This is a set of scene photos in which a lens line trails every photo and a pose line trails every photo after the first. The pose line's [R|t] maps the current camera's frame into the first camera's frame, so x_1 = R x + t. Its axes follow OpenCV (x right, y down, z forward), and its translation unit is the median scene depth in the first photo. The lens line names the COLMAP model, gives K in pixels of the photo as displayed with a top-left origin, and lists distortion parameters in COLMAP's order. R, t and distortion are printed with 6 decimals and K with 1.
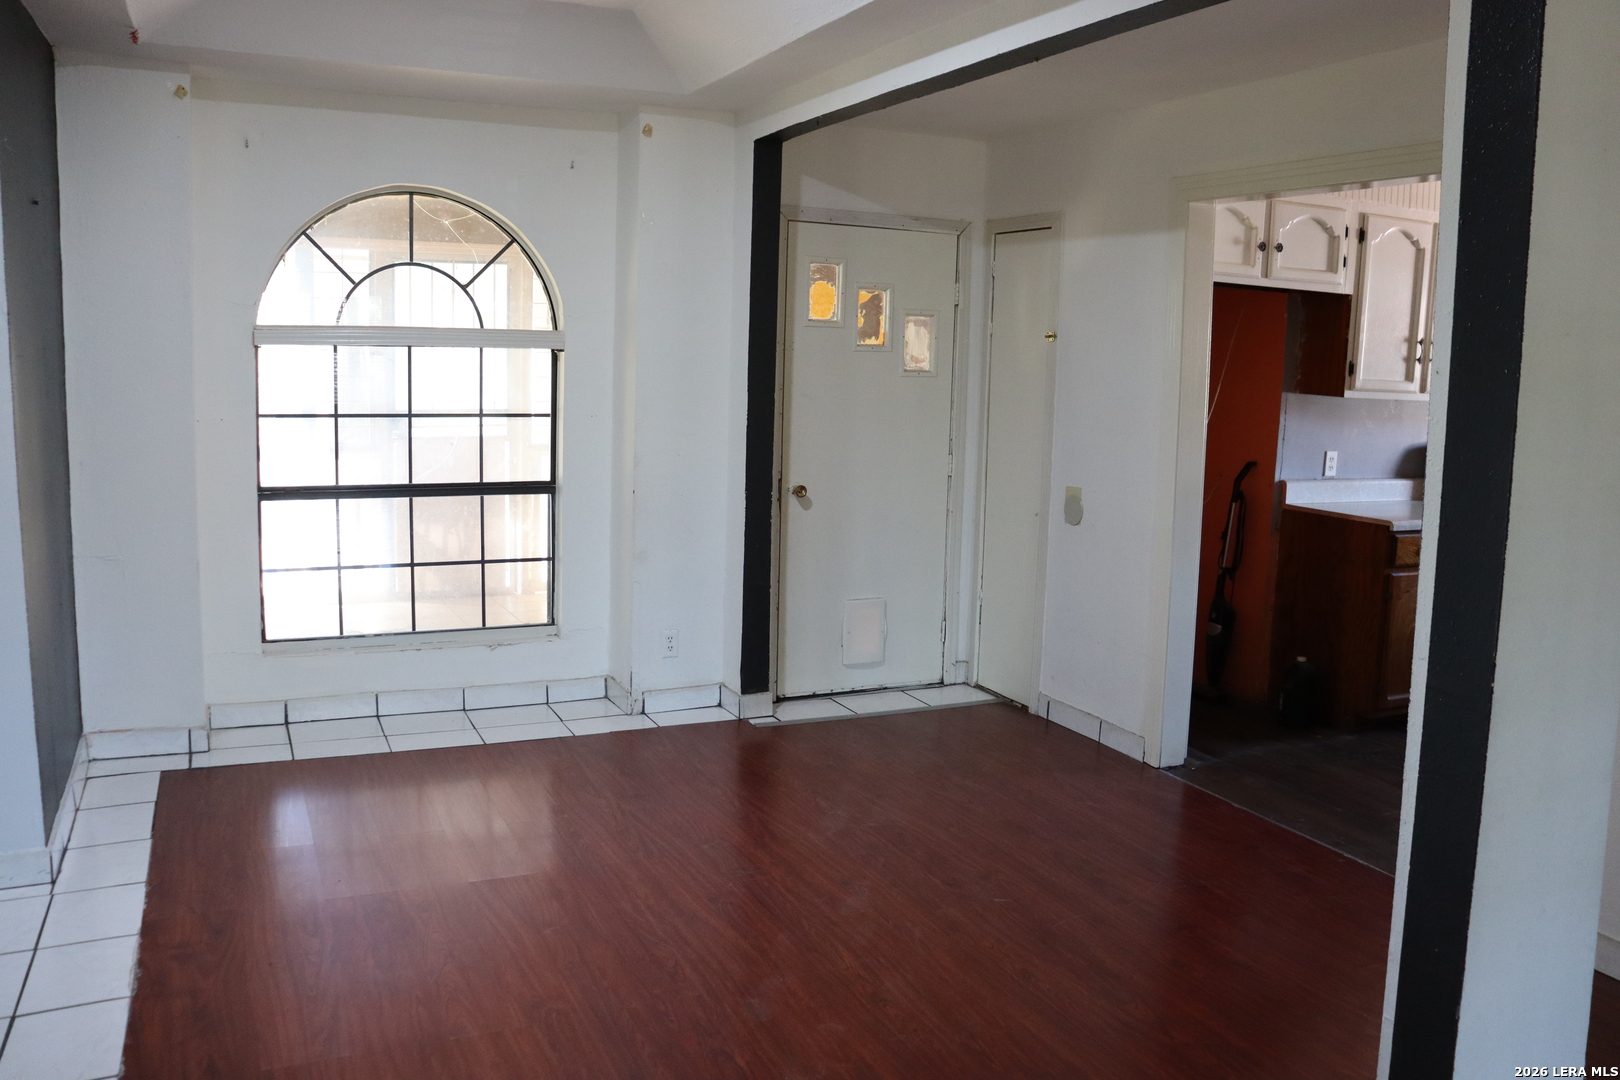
lens RADIAL K [[1303.1, 0, 813.3], [0, 1303.1, 536.8], [0, 0, 1]] dist [-0.080898, 0.005626]
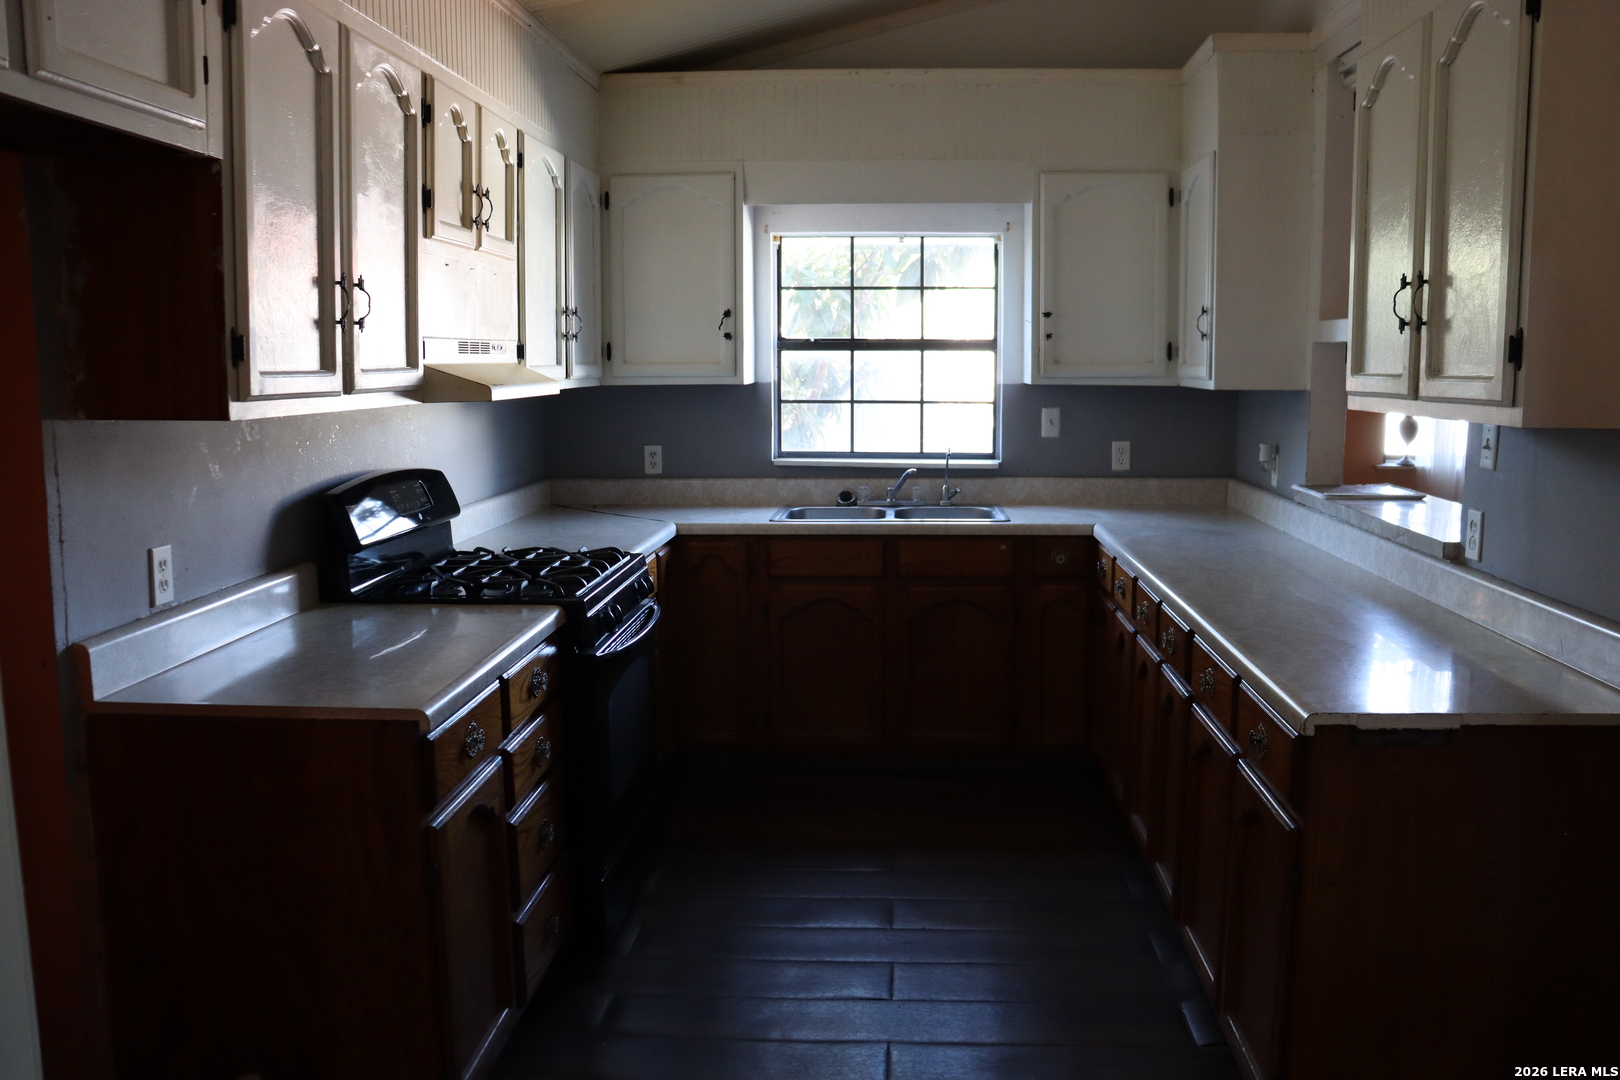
lens RADIAL K [[1303.1, 0, 813.0], [0, 1303.1, 529.4], [0, 0, 1]] dist [-0.080898, 0.005626]
pose [[0.479260, -0.143908, 0.865794, 0.147794], [0.145405, 0.985853, 0.083375, -0.079757], [-0.865544, 0.085932, 0.493405, 0.632377]]
